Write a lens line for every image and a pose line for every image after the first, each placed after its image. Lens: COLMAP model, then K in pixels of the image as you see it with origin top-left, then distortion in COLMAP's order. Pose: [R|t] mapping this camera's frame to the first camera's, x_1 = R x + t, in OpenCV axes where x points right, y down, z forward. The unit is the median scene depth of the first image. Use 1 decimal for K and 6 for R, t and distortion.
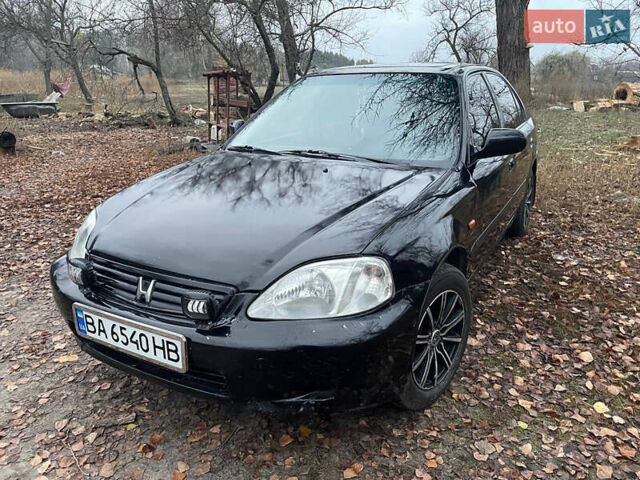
lens RADIAL K [[506.0, 0, 320.0], [0, 506.0, 240.0], [0, 0, 1]] dist [0.119799, -0.165914]
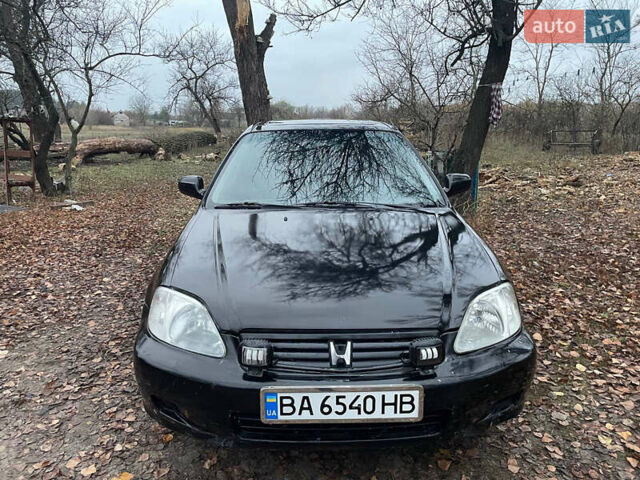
lens RADIAL K [[506.0, 0, 320.0], [0, 506.0, 240.0], [0, 0, 1]] dist [0.119799, -0.165914]
pose [[0.845383, -0.117712, 0.521030, -0.870405], [0.157157, 0.987055, -0.031995, -0.096602], [-0.510519, 0.108932, 0.852939, 0.153864]]
